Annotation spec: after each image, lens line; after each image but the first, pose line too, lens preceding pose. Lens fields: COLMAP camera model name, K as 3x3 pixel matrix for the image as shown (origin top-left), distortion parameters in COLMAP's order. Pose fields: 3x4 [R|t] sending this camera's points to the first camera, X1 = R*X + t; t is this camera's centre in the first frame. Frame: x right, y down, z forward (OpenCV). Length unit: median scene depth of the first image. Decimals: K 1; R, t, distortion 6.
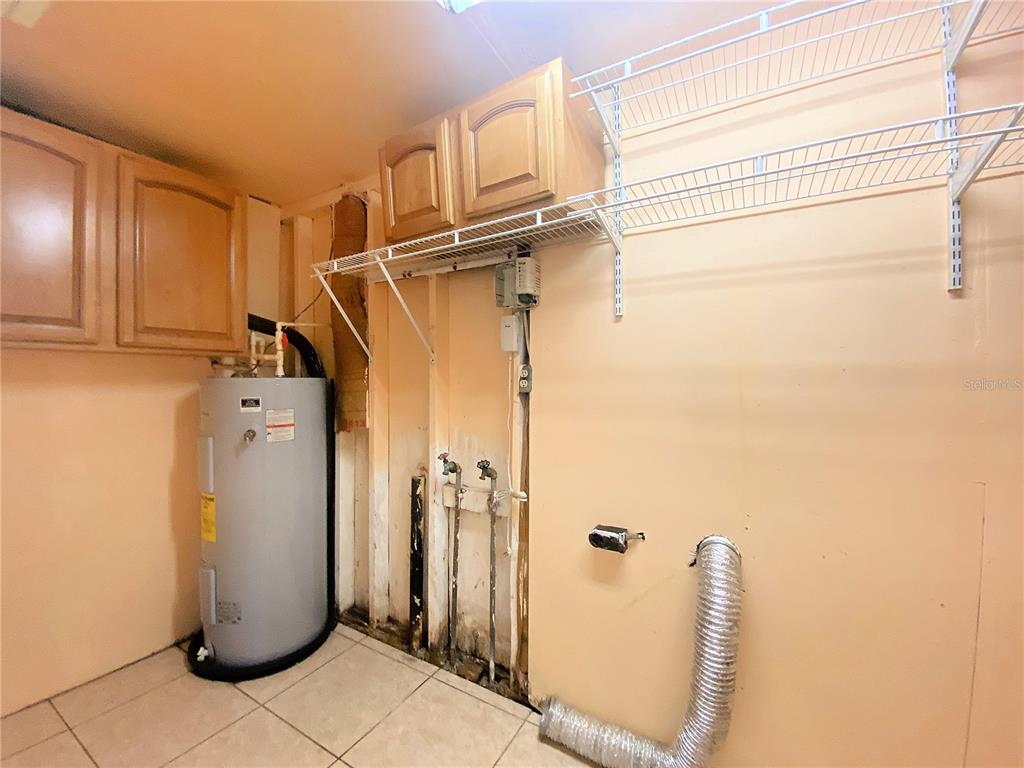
lens RADIAL K [[428.3, 0, 512.0], [0, 428.3, 384.0], [0, 0, 1]] dist [0.089206, -0.044424]
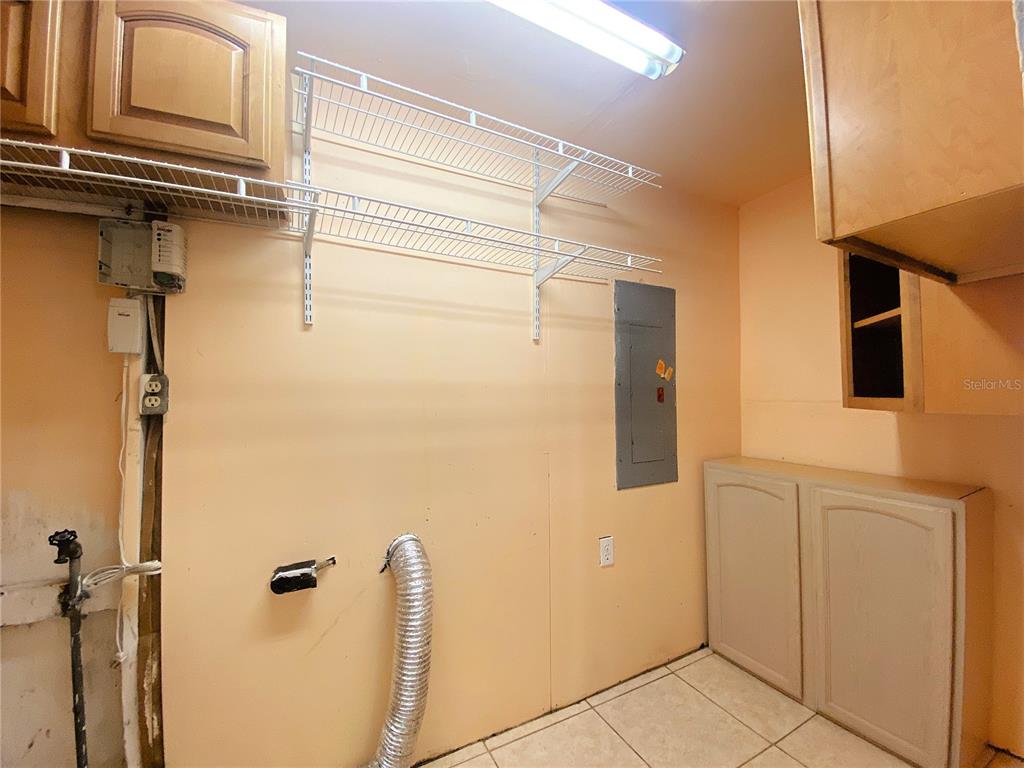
lens RADIAL K [[428.3, 0, 512.0], [0, 428.3, 384.0], [0, 0, 1]] dist [0.089206, -0.044424]
pose [[0.553111, 0.016443, 0.832945, -0.280575], [0.014964, 0.999448, -0.029667, 0.001091], [-0.832973, 0.028874, 0.552559, 0.141911]]
